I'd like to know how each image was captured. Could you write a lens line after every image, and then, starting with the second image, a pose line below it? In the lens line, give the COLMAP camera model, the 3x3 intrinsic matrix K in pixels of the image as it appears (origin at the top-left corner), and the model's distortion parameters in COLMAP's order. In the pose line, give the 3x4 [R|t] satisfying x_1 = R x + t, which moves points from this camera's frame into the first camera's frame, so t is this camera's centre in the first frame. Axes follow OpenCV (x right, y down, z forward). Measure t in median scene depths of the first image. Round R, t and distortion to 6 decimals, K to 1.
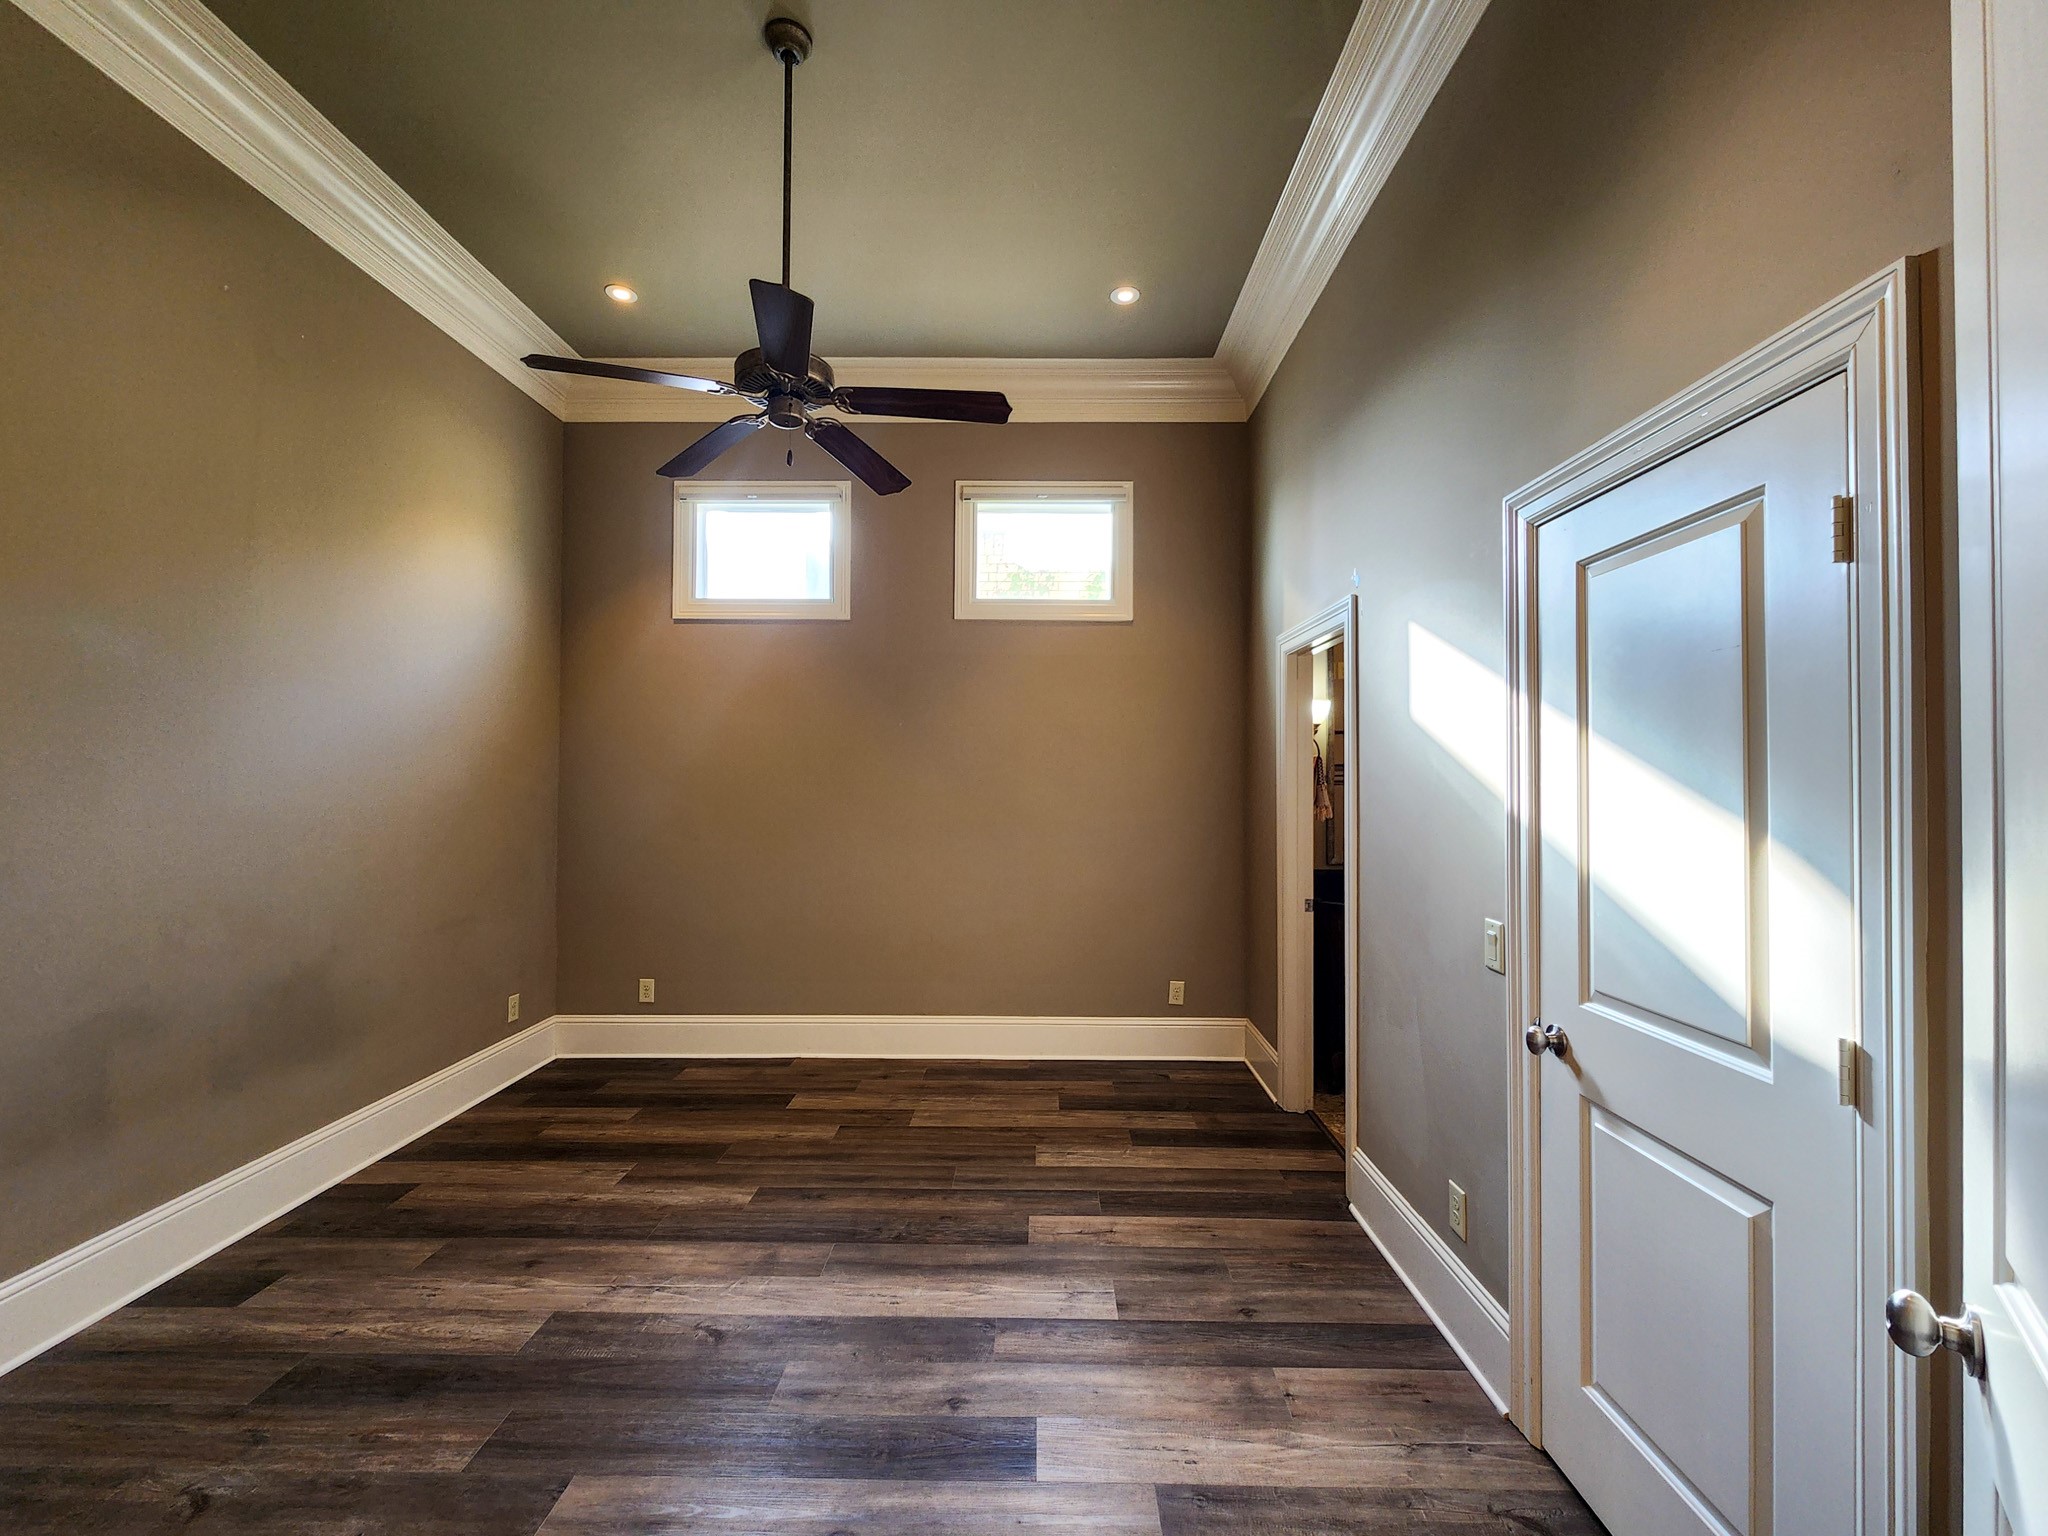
lens RADIAL K [[836.0, 0, 1030.9], [0, 836.0, 770.3], [0, 0, 1]] dist [-0.005551, 0.000446]
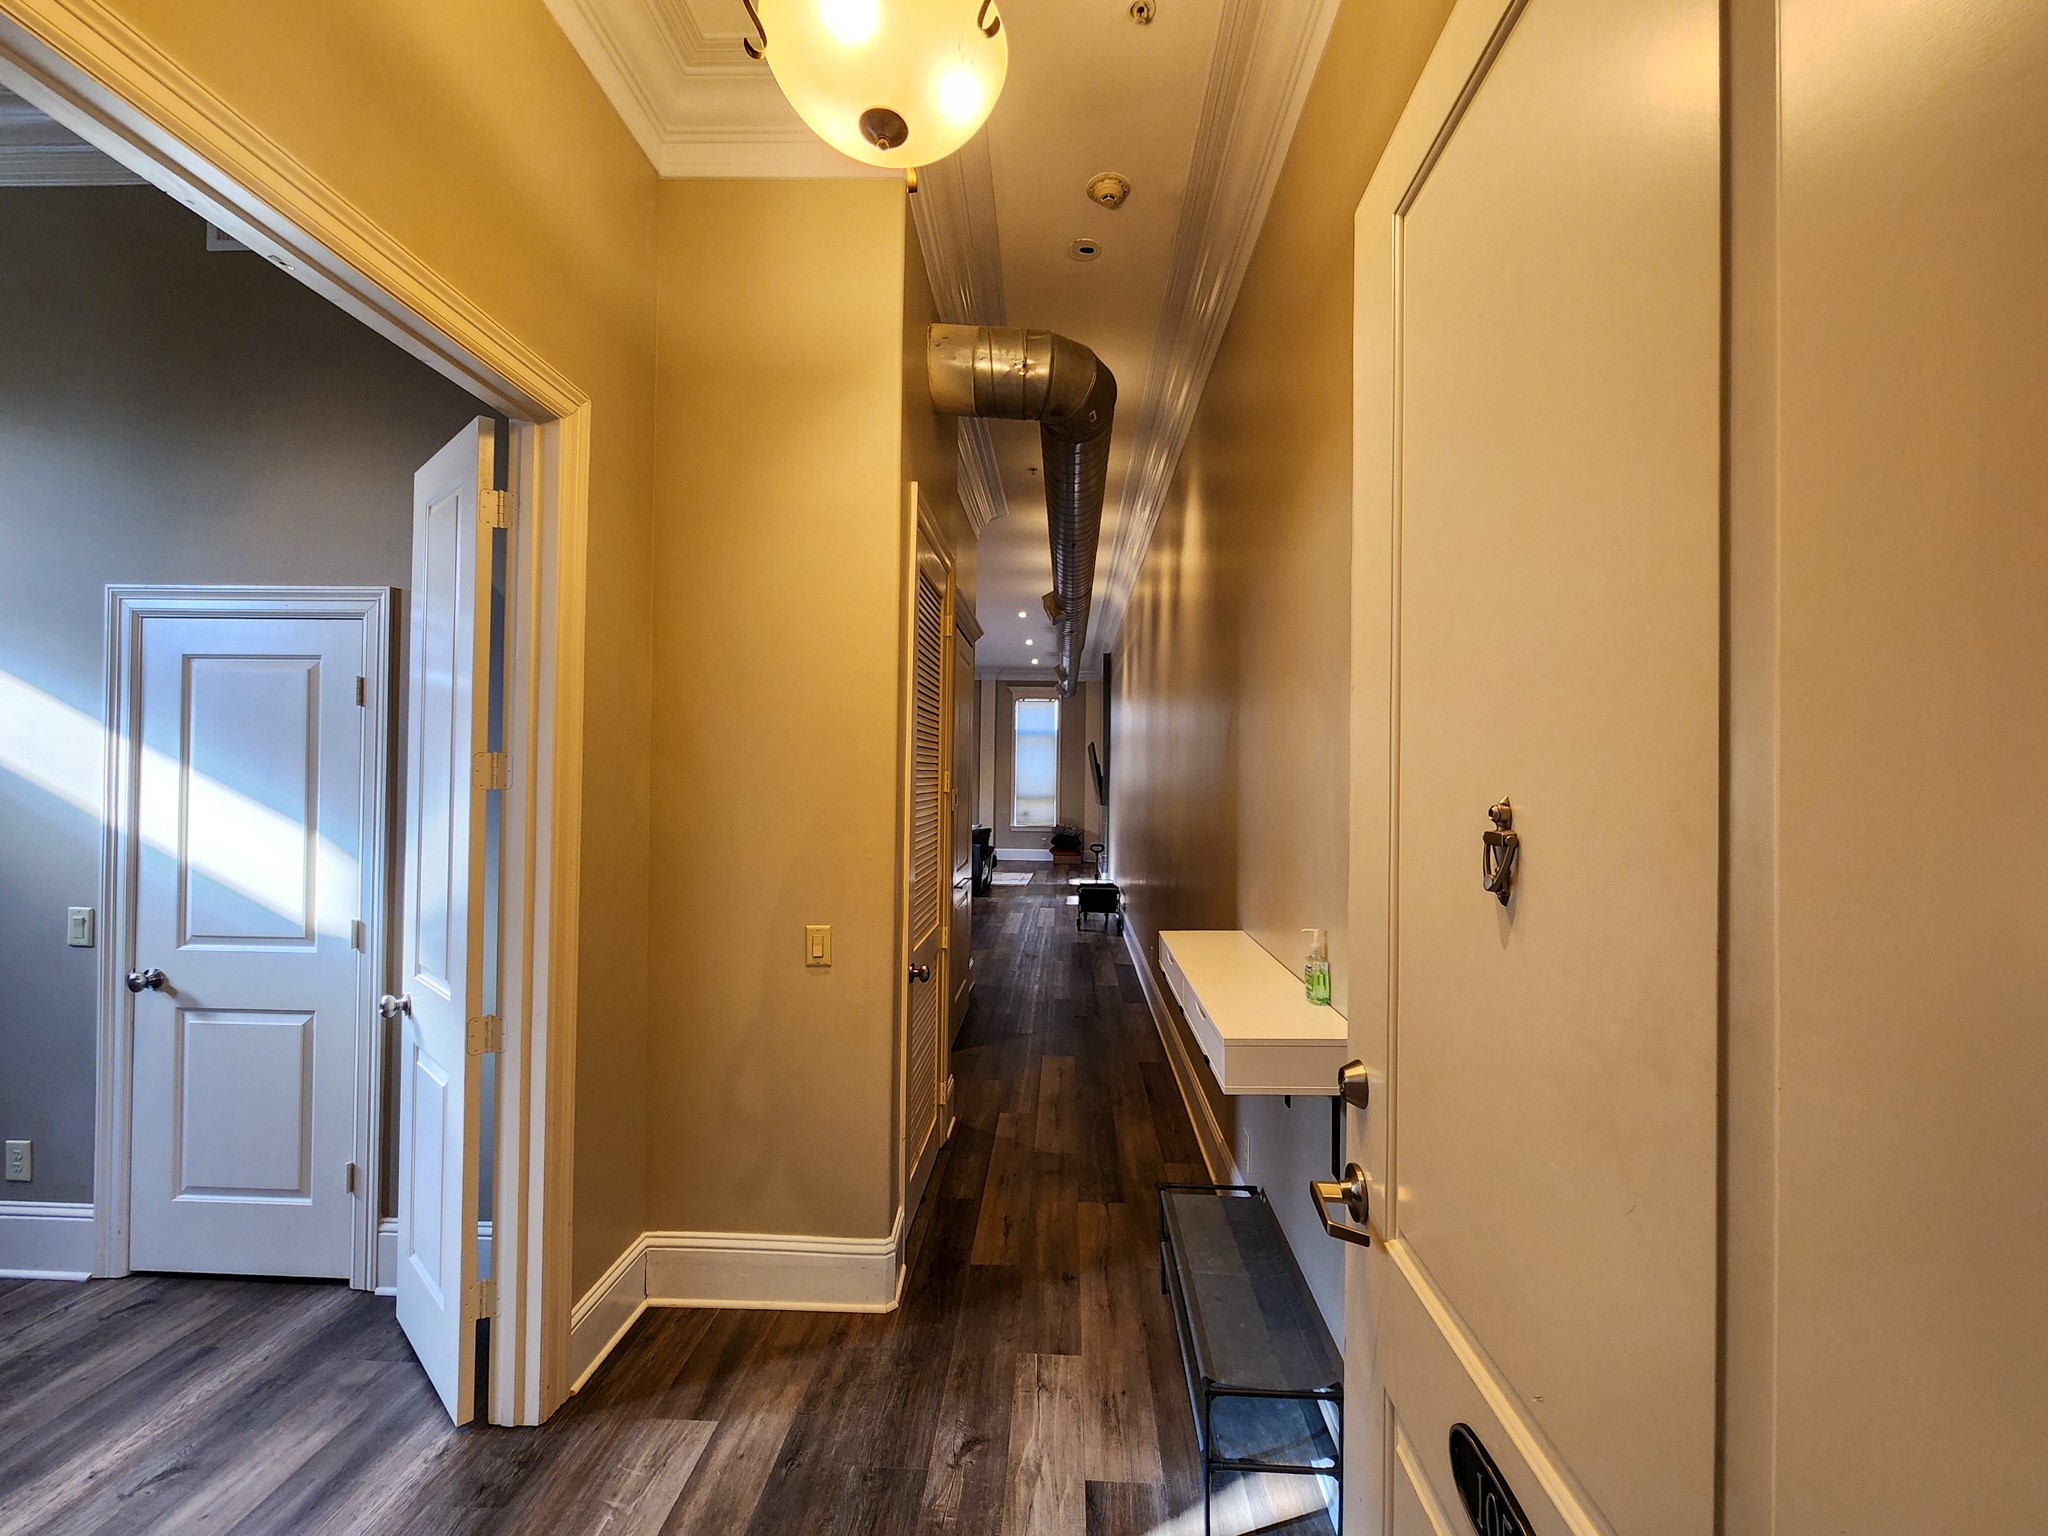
lens RADIAL K [[836.0, 0, 1033.4], [0, 836.0, 771.2], [0, 0, 1]] dist [-0.005551, 0.000446]
pose [[0.028965, 0.003559, 0.999574, -0.718616], [-0.032069, 0.999482, -0.002630, -0.077489], [-0.999066, -0.031979, 0.029064, -0.522848]]
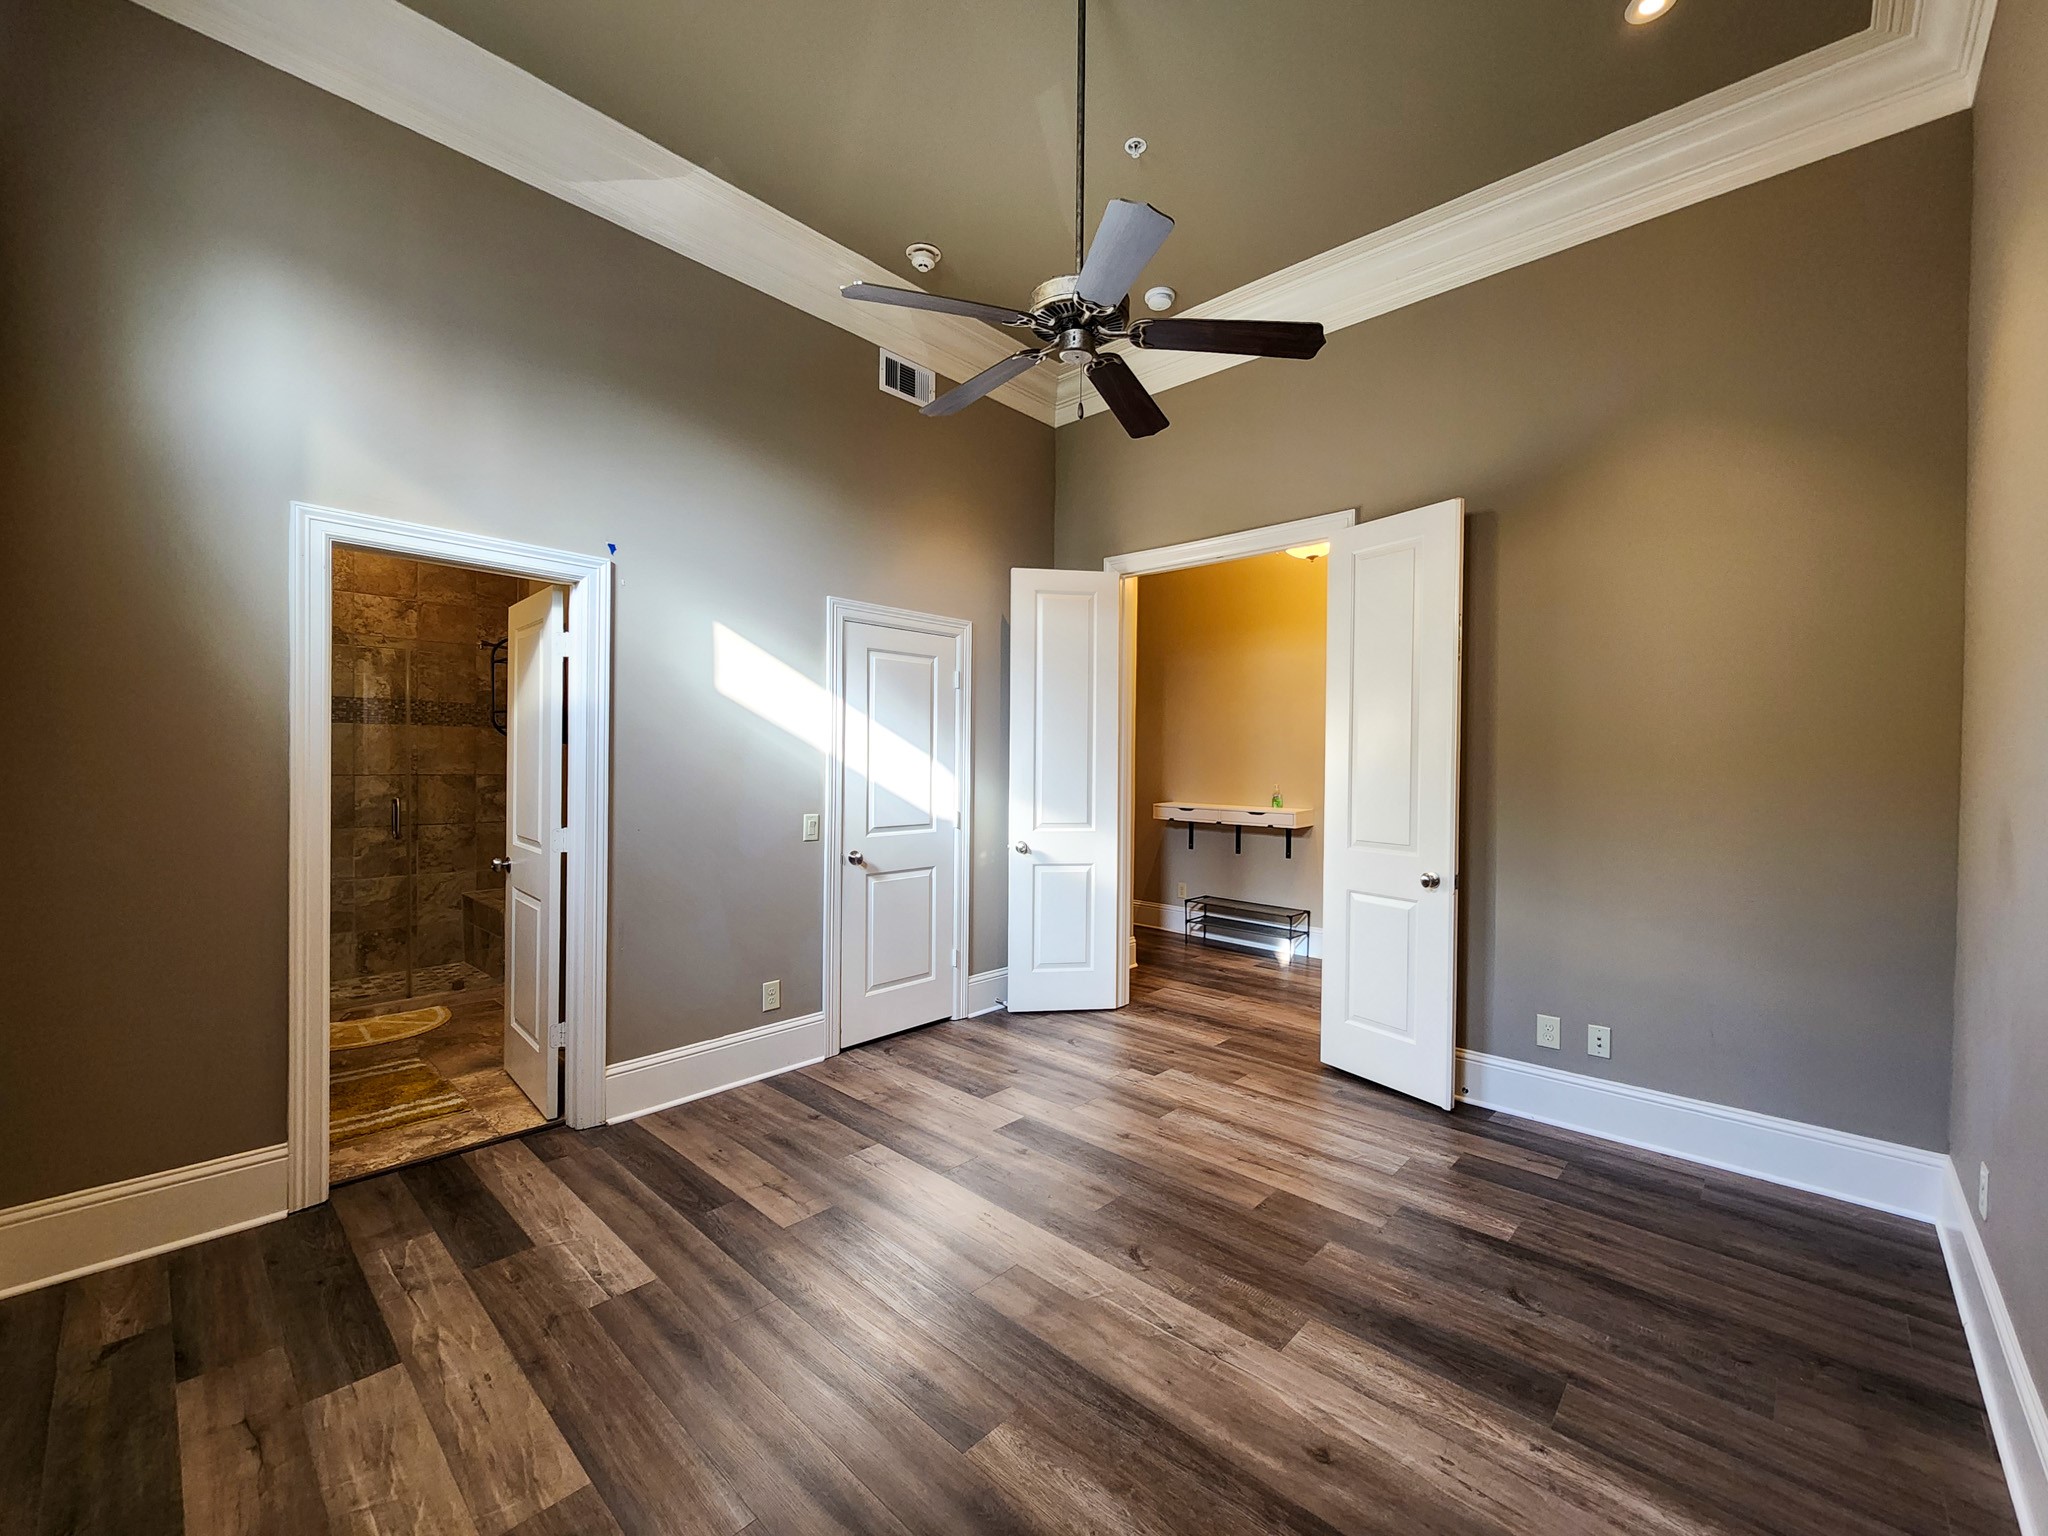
lens RADIAL K [[836.0, 0, 1027.1], [0, 836.0, 768.7], [0, 0, 1]] dist [-0.005551, 0.000446]
pose [[-0.738179, -0.020263, 0.674300, -1.137746], [-0.024715, 0.999690, 0.002985, 0.062137], [-0.674152, -0.014462, -0.738451, 2.185507]]
